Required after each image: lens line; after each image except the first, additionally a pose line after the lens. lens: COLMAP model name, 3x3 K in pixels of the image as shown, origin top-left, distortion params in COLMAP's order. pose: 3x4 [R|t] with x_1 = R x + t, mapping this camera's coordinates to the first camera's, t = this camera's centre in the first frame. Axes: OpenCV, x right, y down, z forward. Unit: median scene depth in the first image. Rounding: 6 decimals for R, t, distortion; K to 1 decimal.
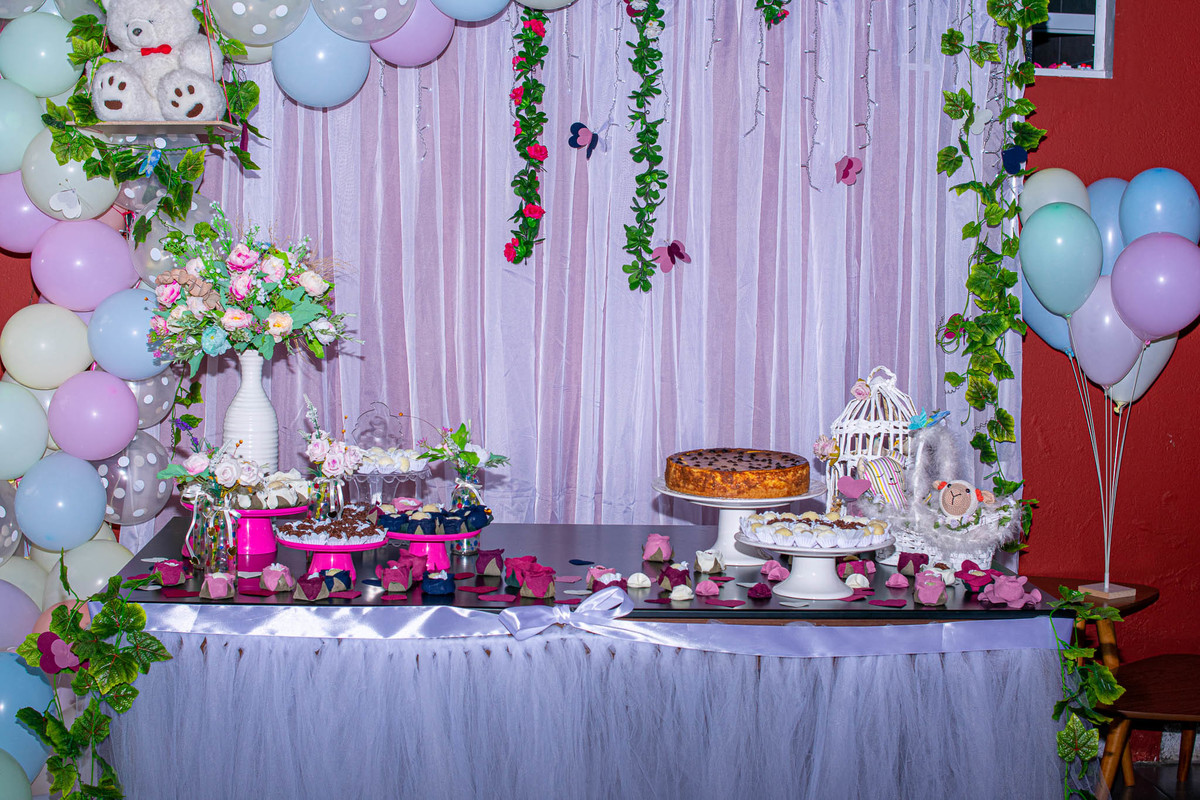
lens RADIAL K [[1743.5, 0, 571.2], [0, 1743.5, 396.5], [0, 0, 1]] dist [-0.140584, 0.031377]
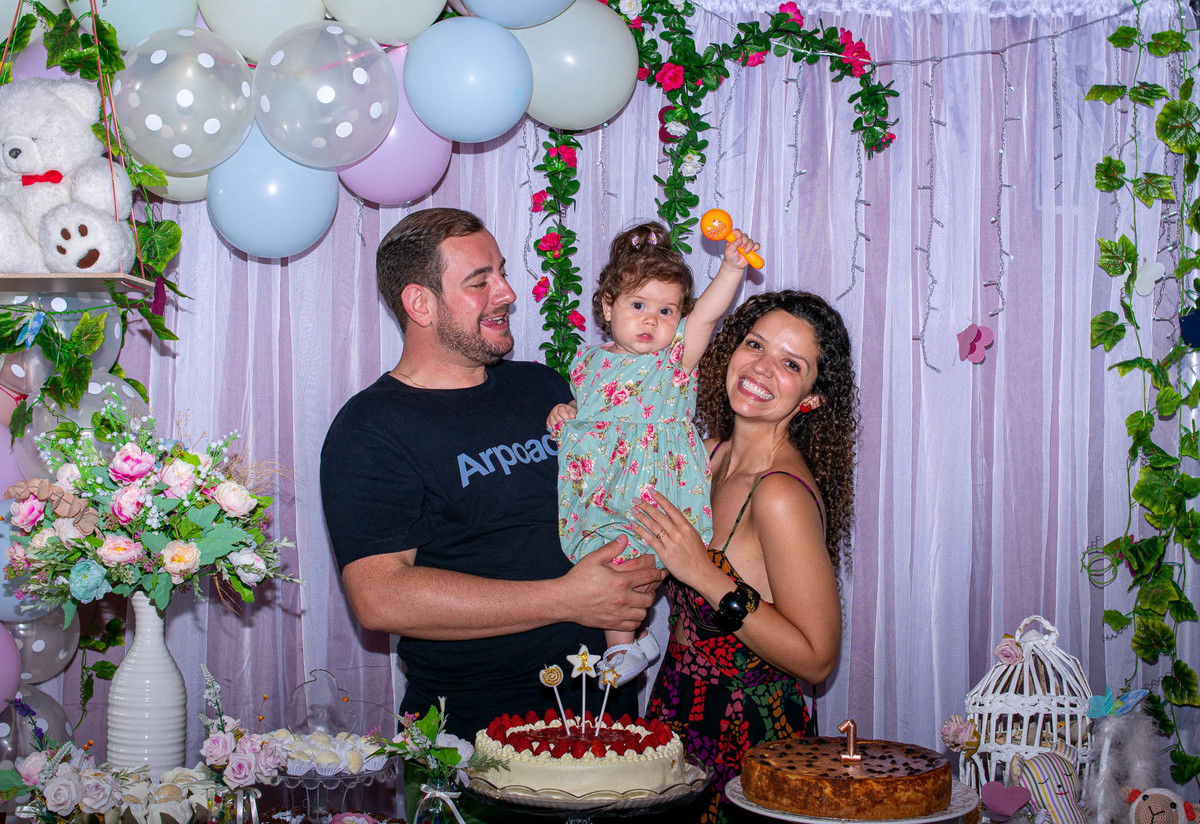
lens RADIAL K [[1849.8, 0, 600.0], [0, 1849.8, 412.0], [0, 0, 1]] dist [-0.125008, 0.011778]
pose [[0.999775, 0.001874, -0.021149, 0.016301], [-0.003896, 0.995375, -0.095985, -0.028425], [0.020871, 0.096046, 0.995158, 0.247269]]
